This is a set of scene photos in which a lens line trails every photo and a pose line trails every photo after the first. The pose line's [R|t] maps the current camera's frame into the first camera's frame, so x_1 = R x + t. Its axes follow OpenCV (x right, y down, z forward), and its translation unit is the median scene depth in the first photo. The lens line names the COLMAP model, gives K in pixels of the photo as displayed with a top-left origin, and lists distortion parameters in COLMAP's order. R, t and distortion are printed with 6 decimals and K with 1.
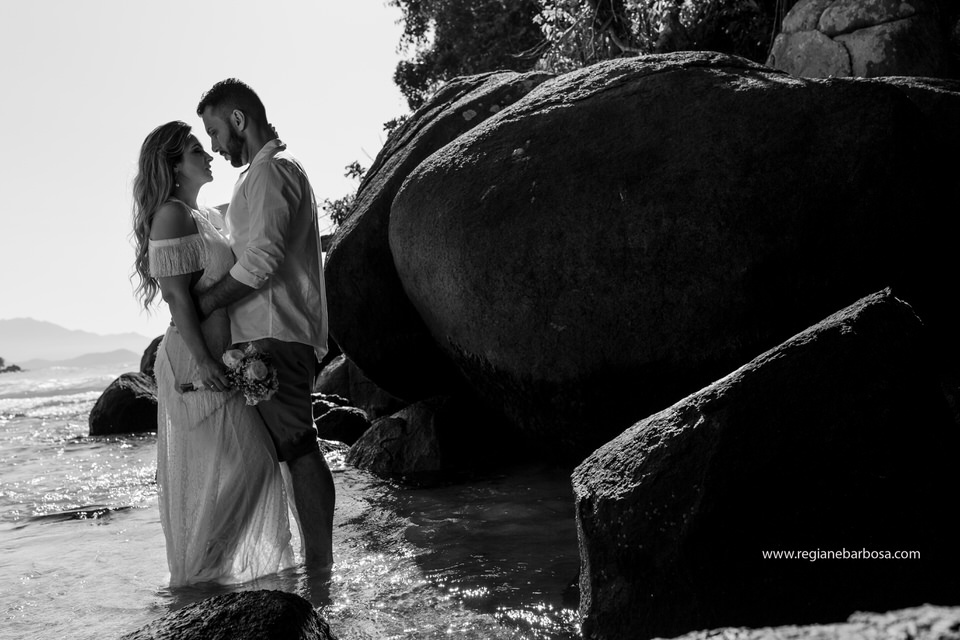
lens RADIAL K [[889.0, 0, 478.4], [0, 889.0, 321.6], [0, 0, 1]] dist [0.007557, 0.000000]
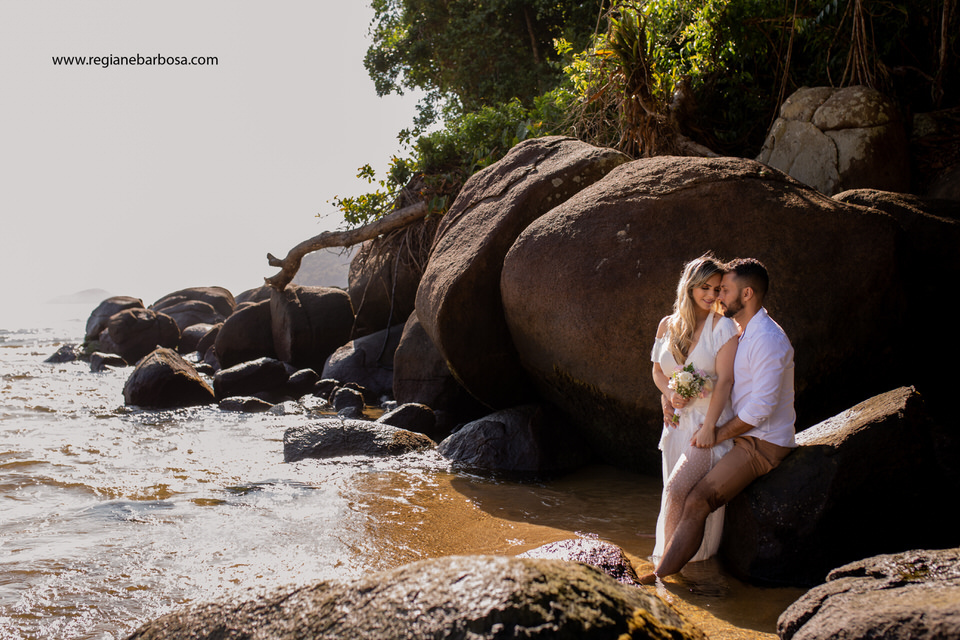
lens RADIAL K [[931.1, 0, 480.8], [0, 931.1, 319.7], [0, 0, 1]] dist [-0.018103, 0.000000]
pose [[0.990927, 0.076366, 0.110599, -0.280169], [-0.079016, 0.996677, 0.019772, -0.064486], [-0.108721, -0.028332, 0.993668, -0.337634]]
